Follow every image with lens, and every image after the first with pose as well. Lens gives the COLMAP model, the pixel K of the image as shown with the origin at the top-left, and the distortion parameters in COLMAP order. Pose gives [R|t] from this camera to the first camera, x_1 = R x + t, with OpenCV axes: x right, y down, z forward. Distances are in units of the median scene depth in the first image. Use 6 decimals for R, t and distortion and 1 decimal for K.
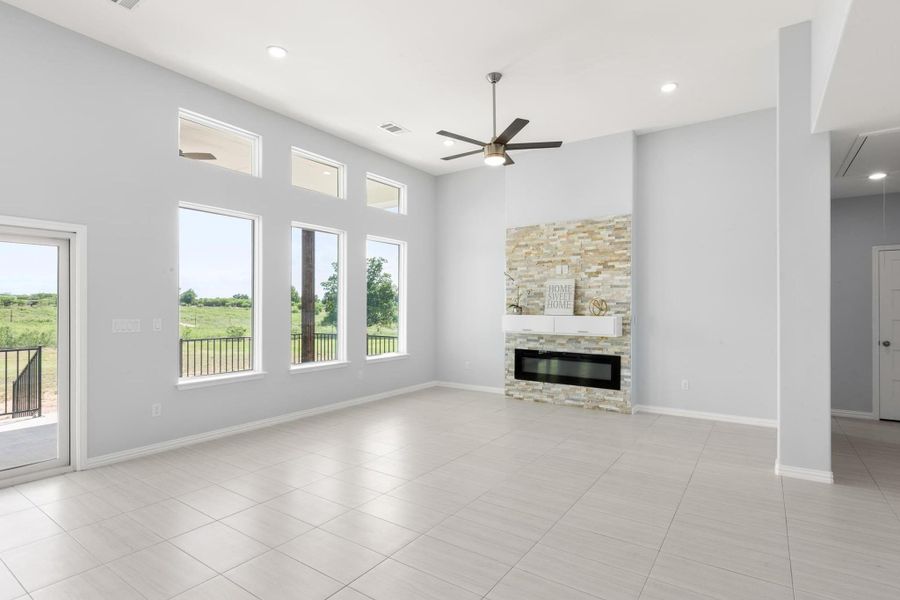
lens RADIAL K [[460.0, 0, 454.2], [0, 460.0, 303.4], [0, 0, 1]] dist [-0.009710, 0.000466]
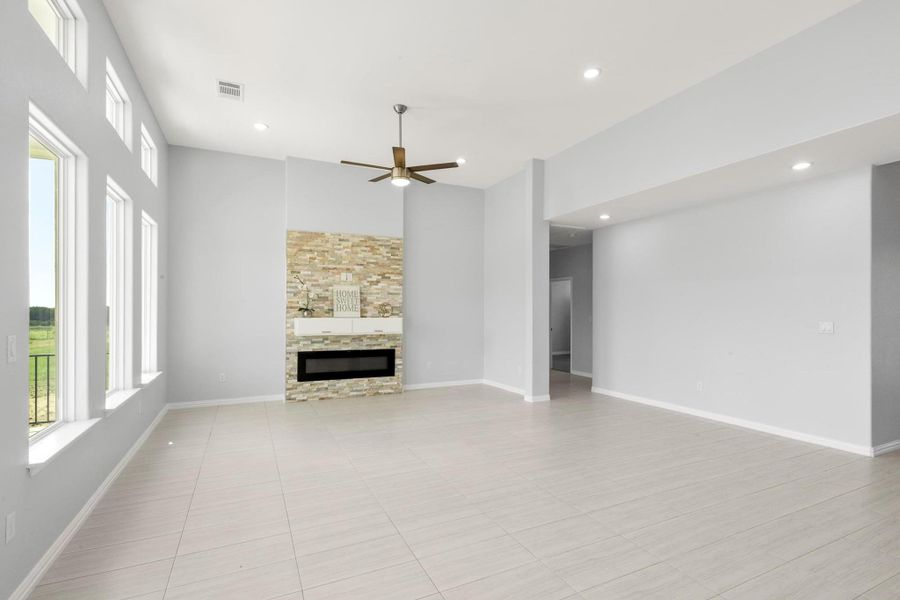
lens RADIAL K [[429.0, 0, 457.6], [0, 429.0, 306.2], [0, 0, 1]] dist [-0.004689, 0.000035]
pose [[0.483110, 0.005531, 0.875542, -0.561053], [-0.008548, 0.999962, -0.001600, -0.002385], [-0.875518, -0.006711, 0.483139, 0.263340]]
